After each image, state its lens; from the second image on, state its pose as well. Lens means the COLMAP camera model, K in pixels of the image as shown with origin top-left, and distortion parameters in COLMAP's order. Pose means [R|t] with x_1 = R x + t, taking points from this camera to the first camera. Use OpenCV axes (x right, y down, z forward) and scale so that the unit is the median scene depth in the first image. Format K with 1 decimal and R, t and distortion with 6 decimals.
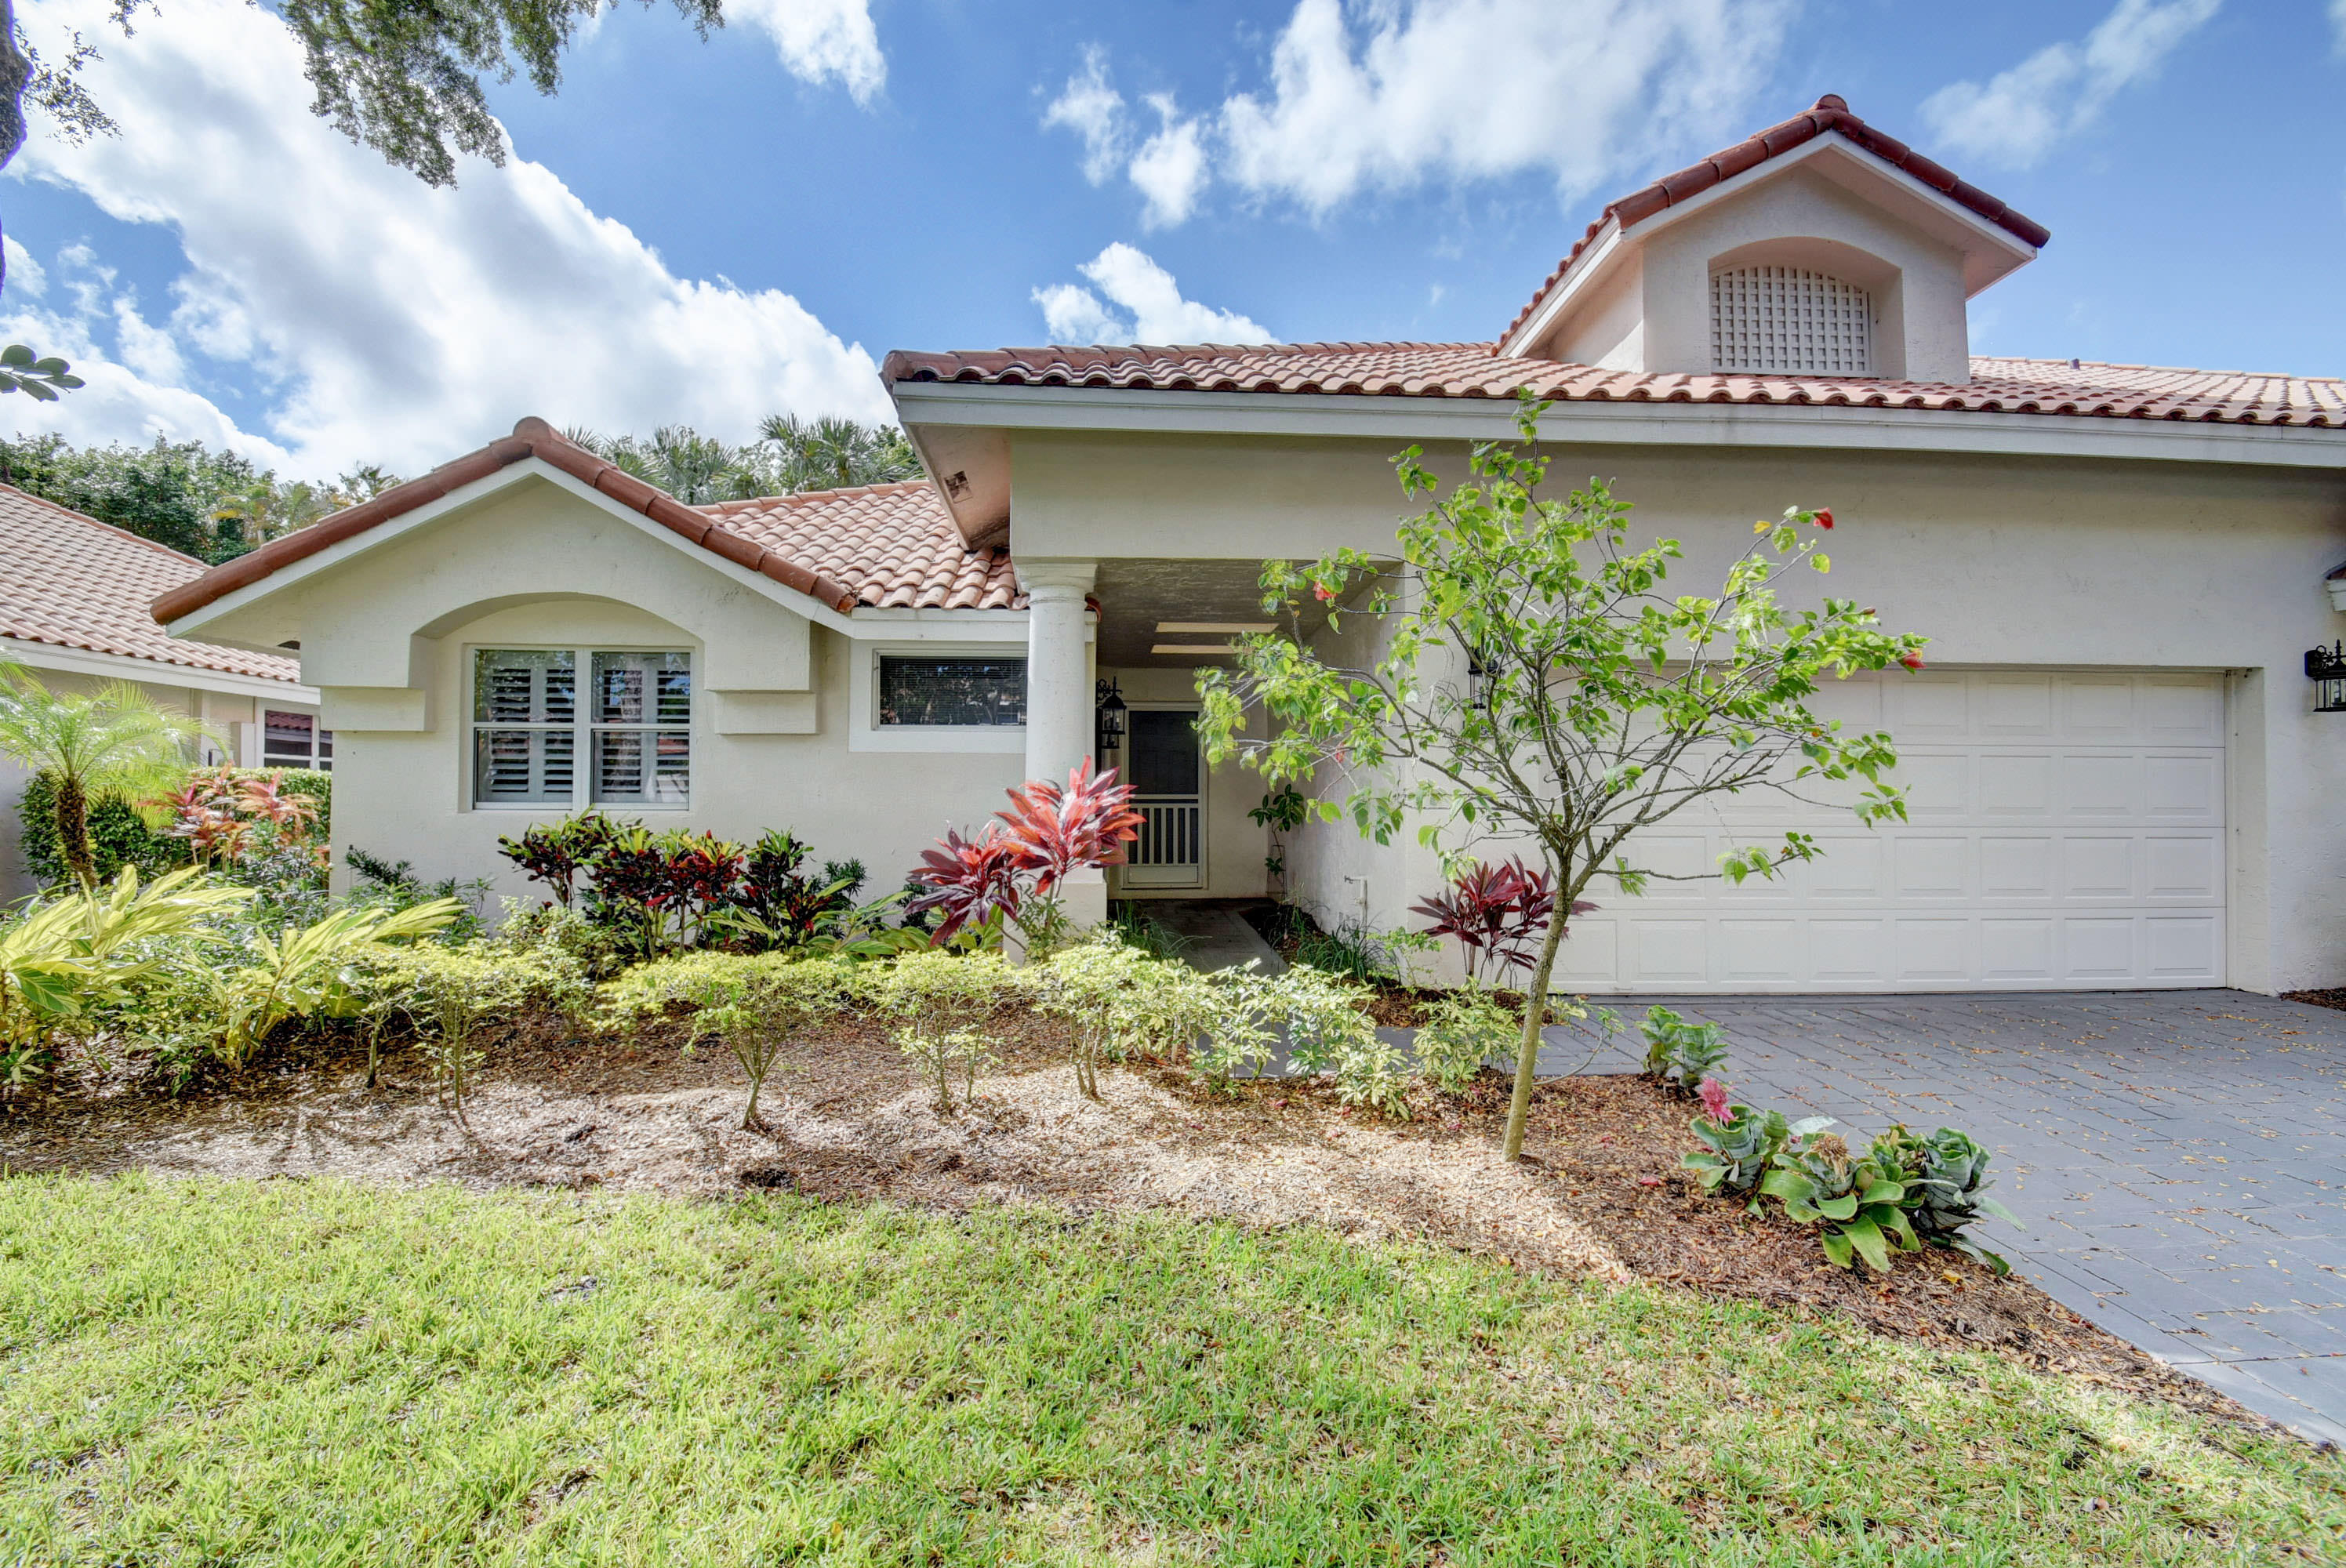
lens RADIAL K [[1026.6, 0, 1190.2], [0, 1026.6, 790.2], [0, 0, 1]] dist [0.004549, -0.011061]
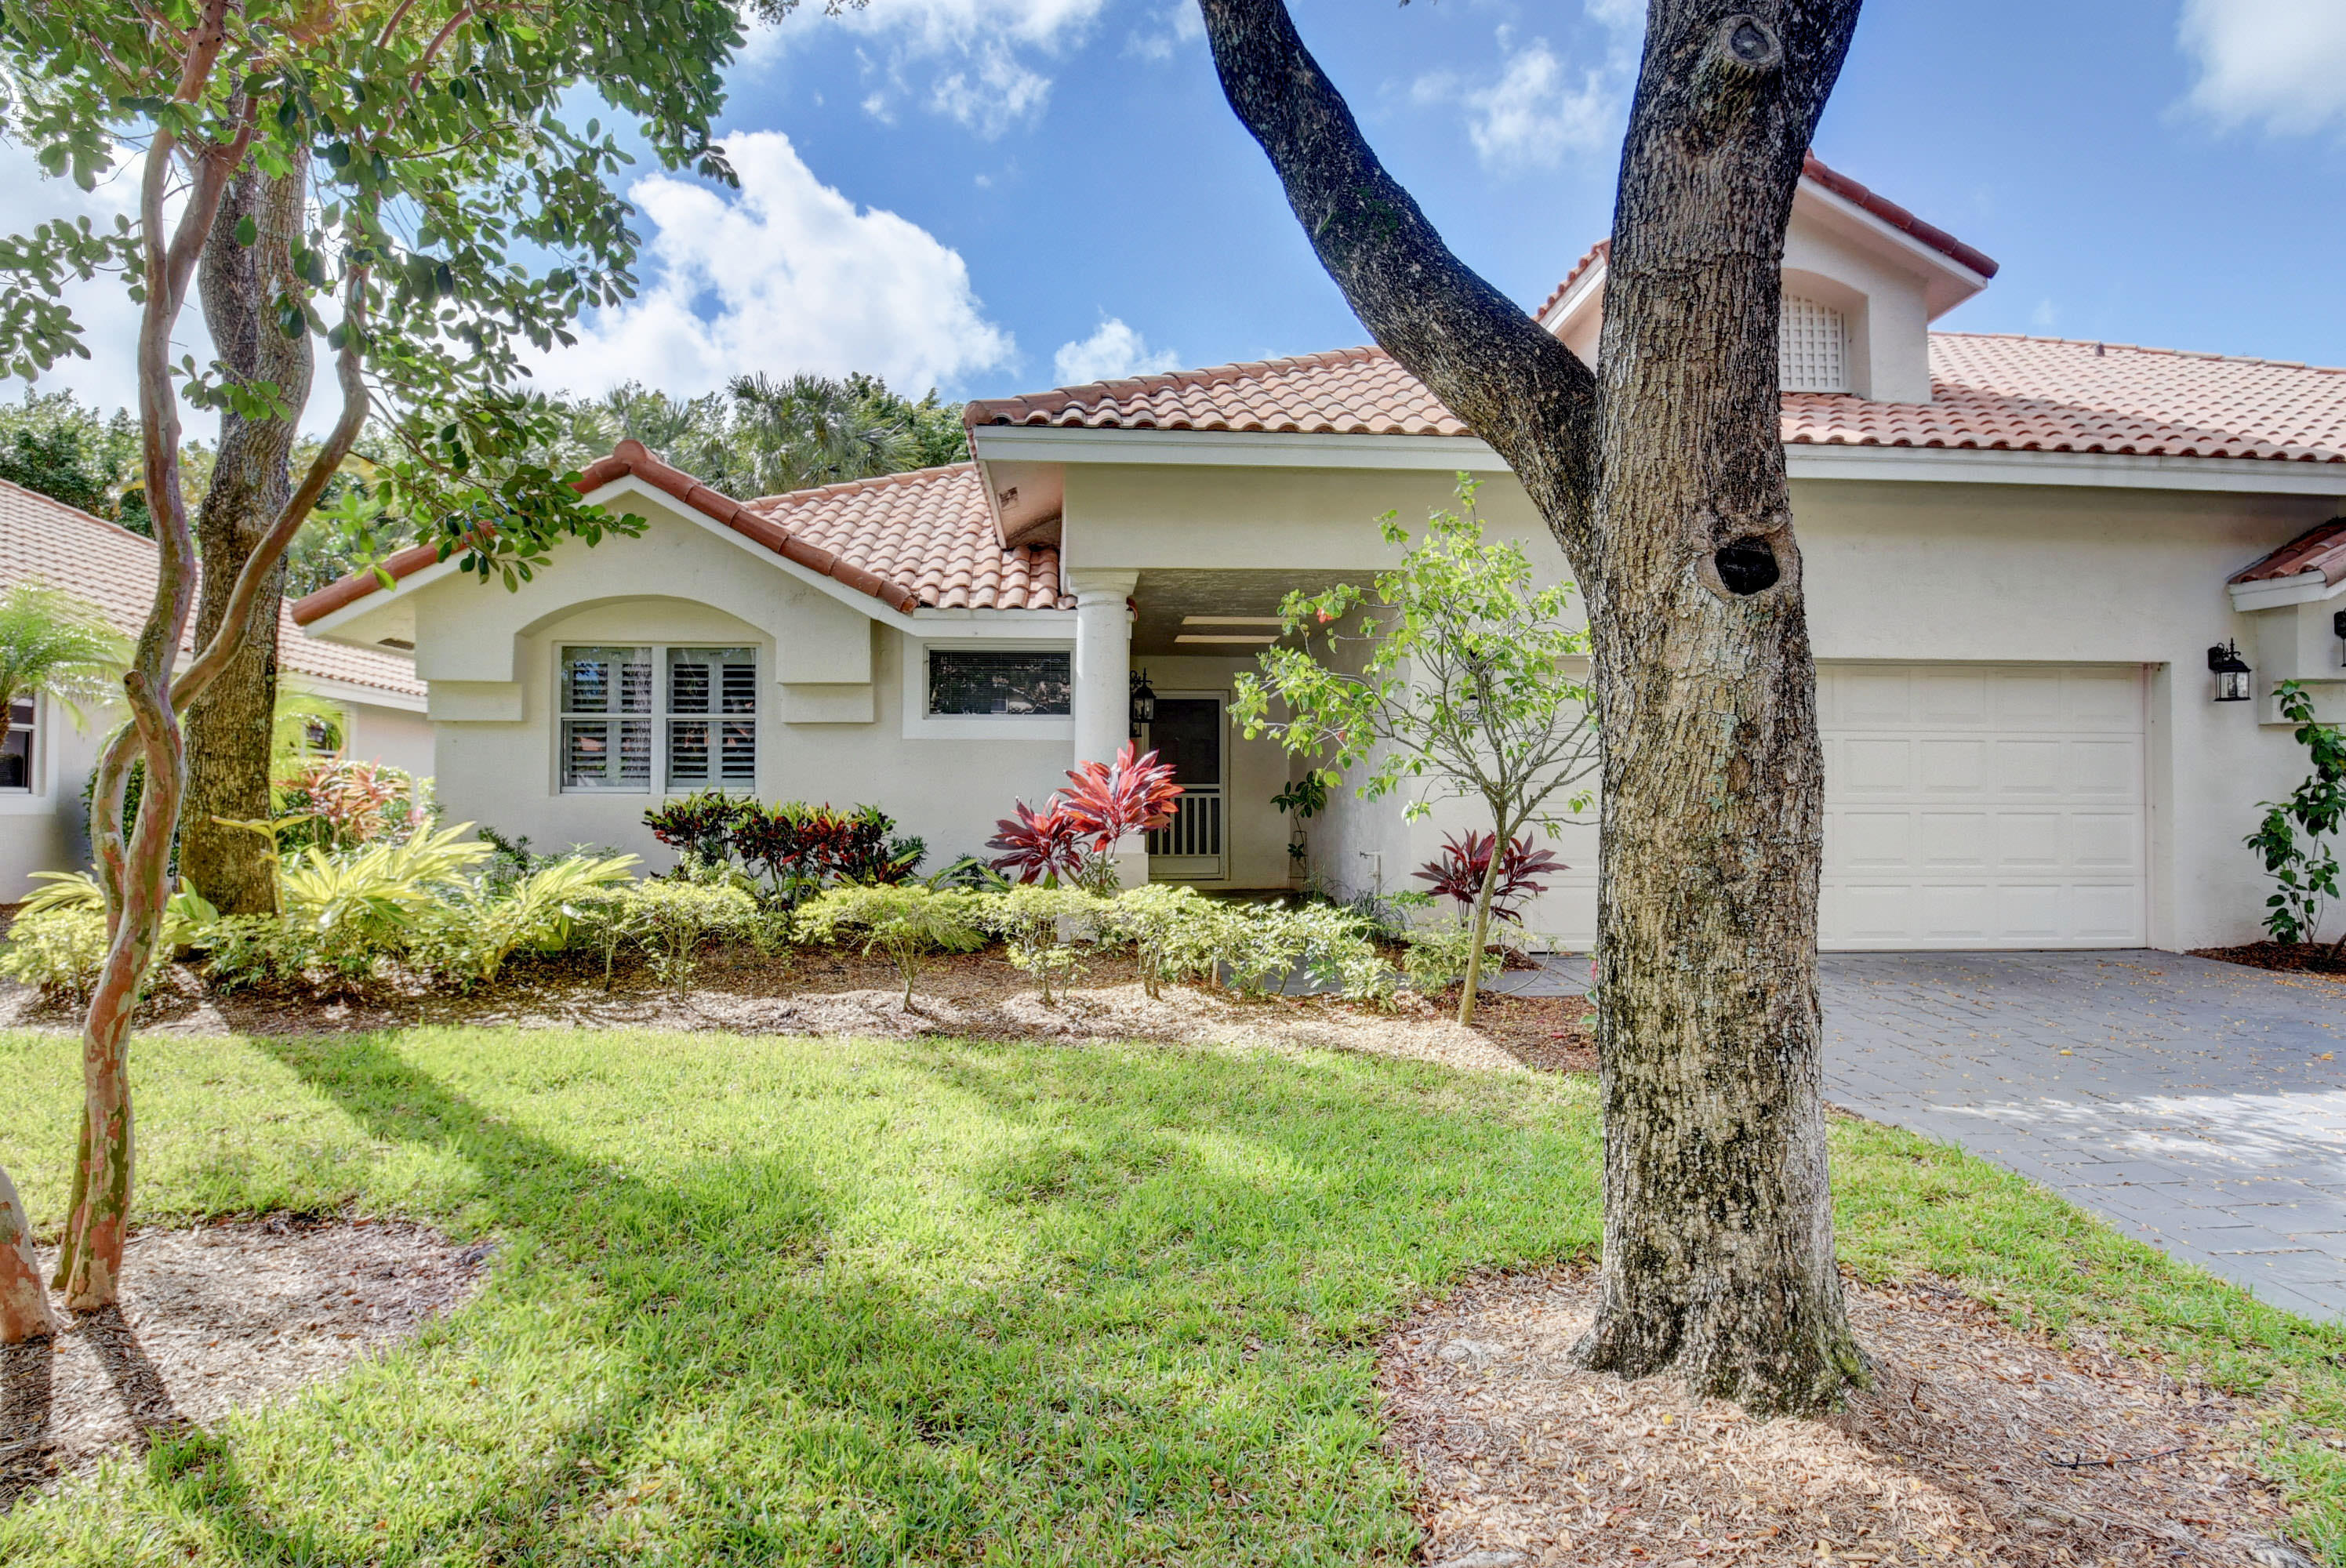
lens RADIAL K [[1229.8, 0, 1184.8], [0, 1229.8, 787.1], [0, 0, 1]] dist [-0.033024, 0.001529]
pose [[0.999944, -0.001258, -0.010518, -0.025935], [0.001233, 0.999996, -0.002387, 0.020610], [0.010521, 0.002373, 0.999942, -0.357923]]
